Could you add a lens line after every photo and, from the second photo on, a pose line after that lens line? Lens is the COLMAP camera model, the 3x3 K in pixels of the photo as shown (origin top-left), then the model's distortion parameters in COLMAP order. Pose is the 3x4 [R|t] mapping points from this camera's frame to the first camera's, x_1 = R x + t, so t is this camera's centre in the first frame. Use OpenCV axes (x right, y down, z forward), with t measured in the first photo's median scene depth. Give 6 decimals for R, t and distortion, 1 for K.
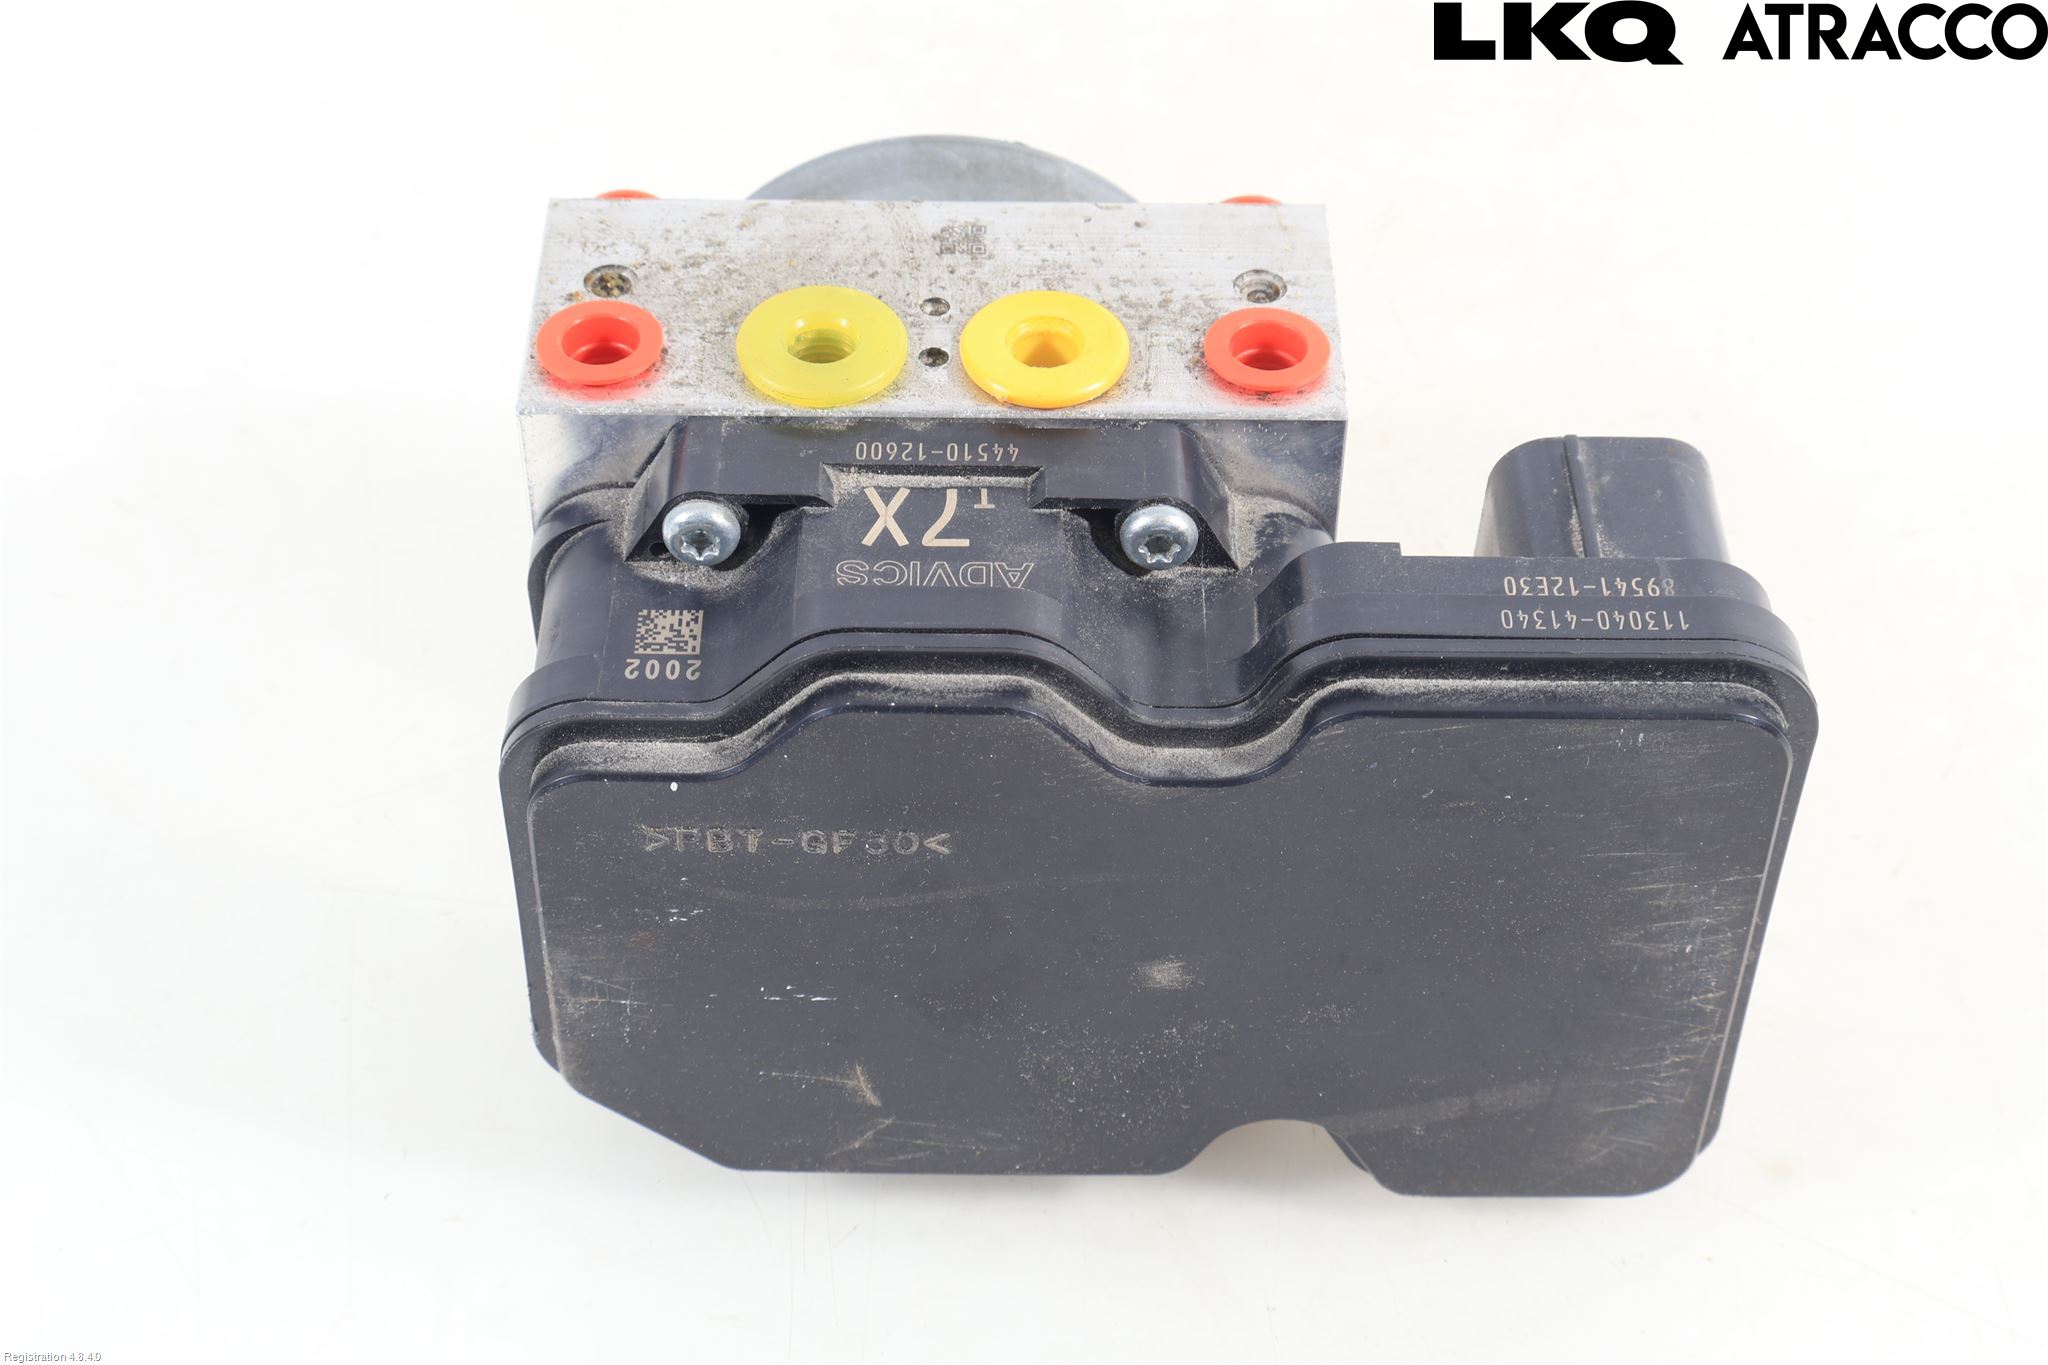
lens RADIAL K [[3402.4, 0, 1024.0], [0, 3402.4, 682.5], [0, 0, 1]] dist [0.001848, 0.000739]
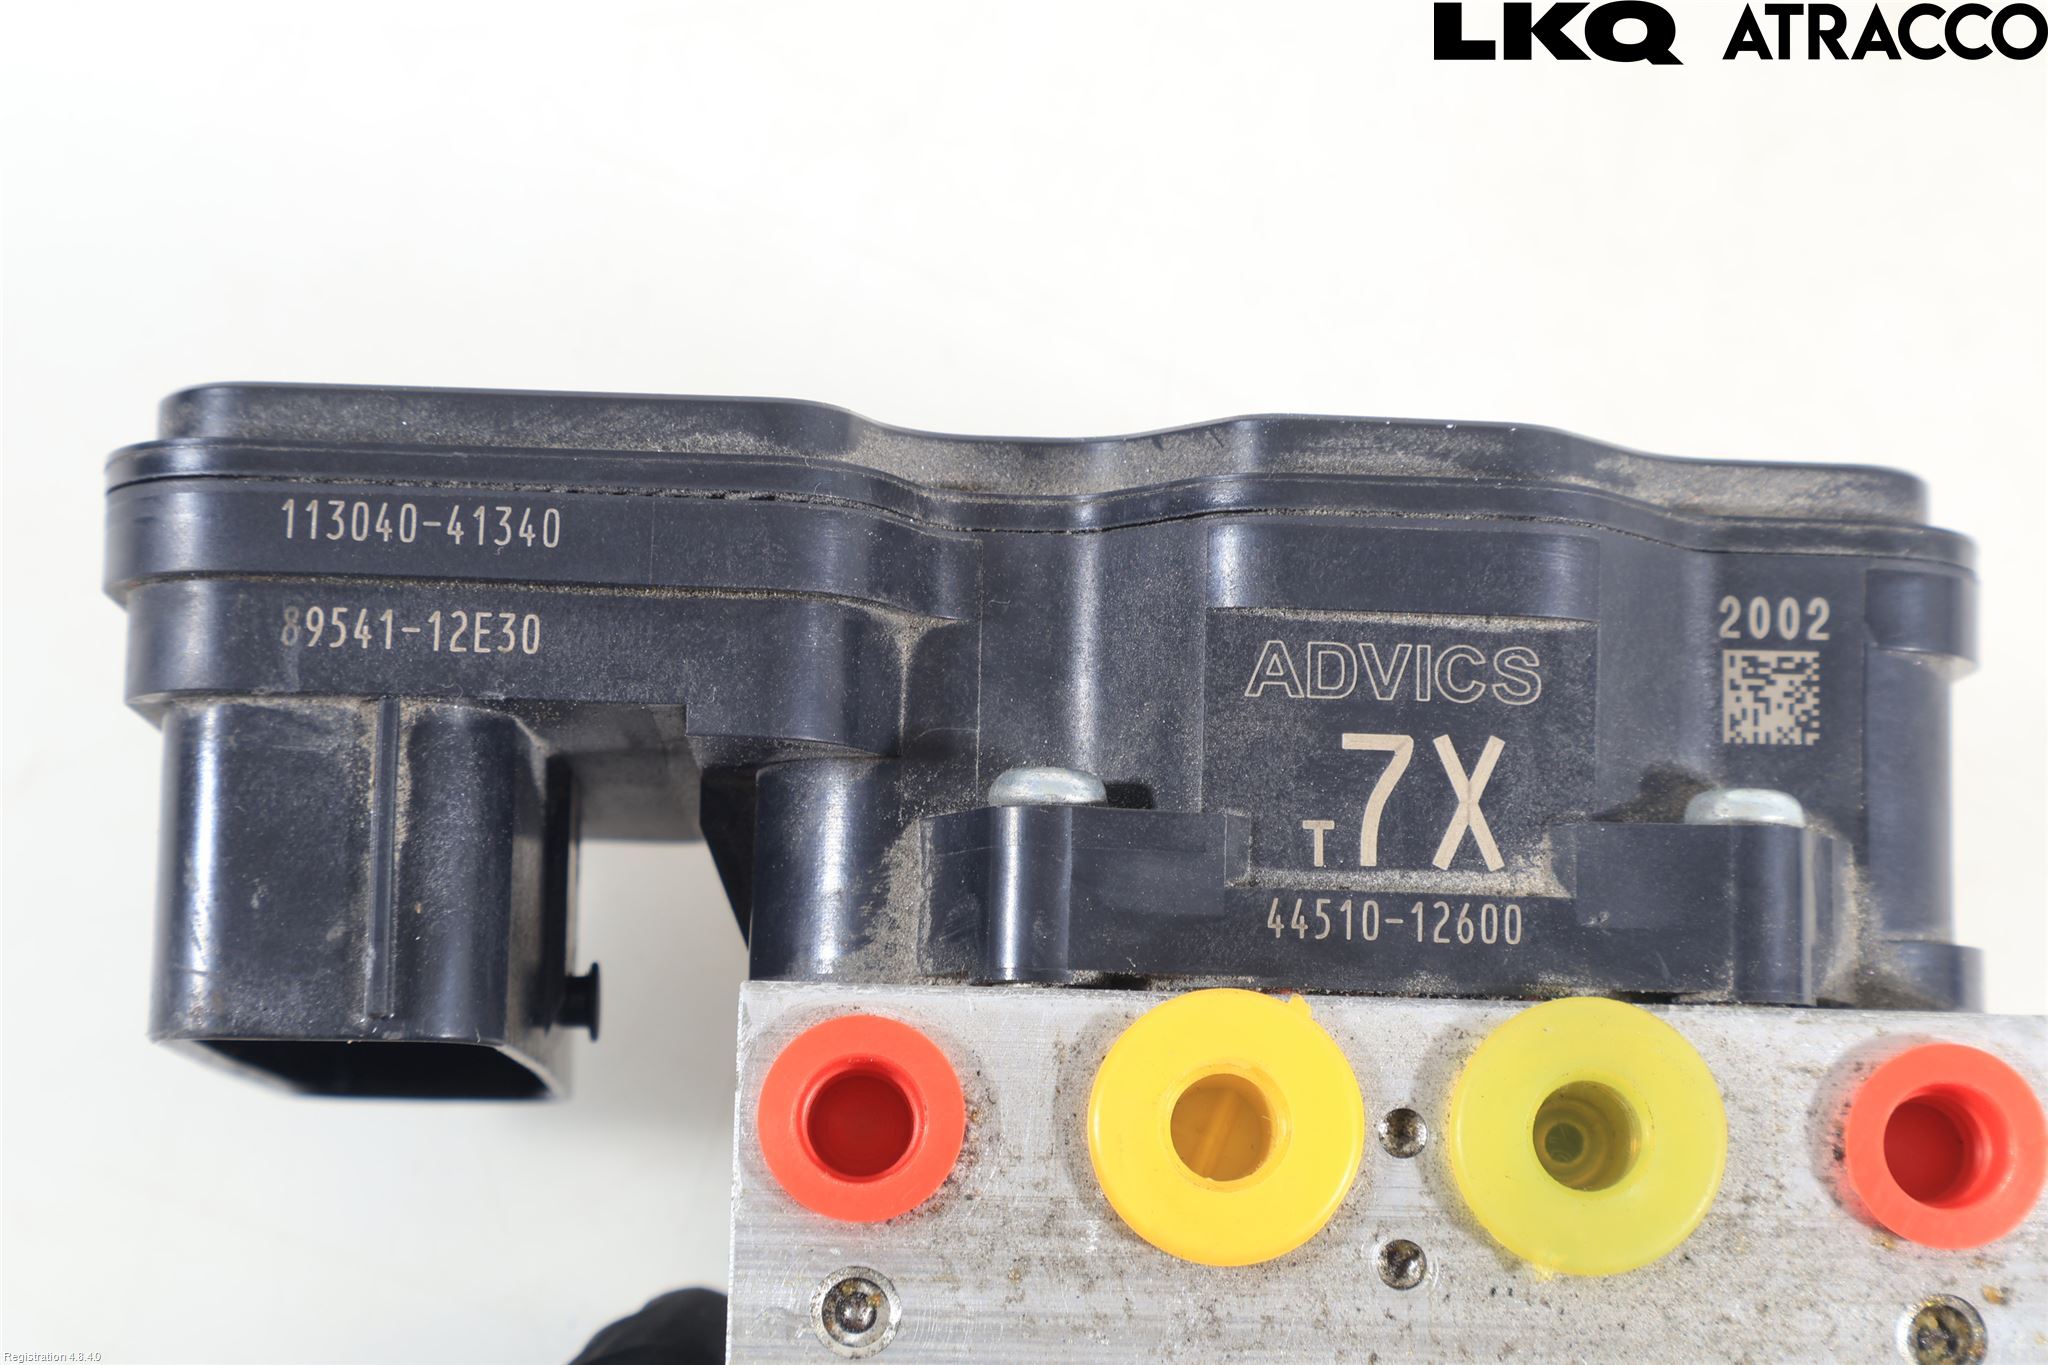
lens RADIAL K [[4181.0, 0, 1024.0], [0, 4181.0, 682.5], [0, 0, 1]] dist [-0.015773, 0.158661]
pose [[-0.998683, -0.031906, -0.040185, 0.077960], [-0.013498, -0.592223, 0.805661, -0.682530], [-0.049504, 0.805142, 0.591012, 0.512304]]
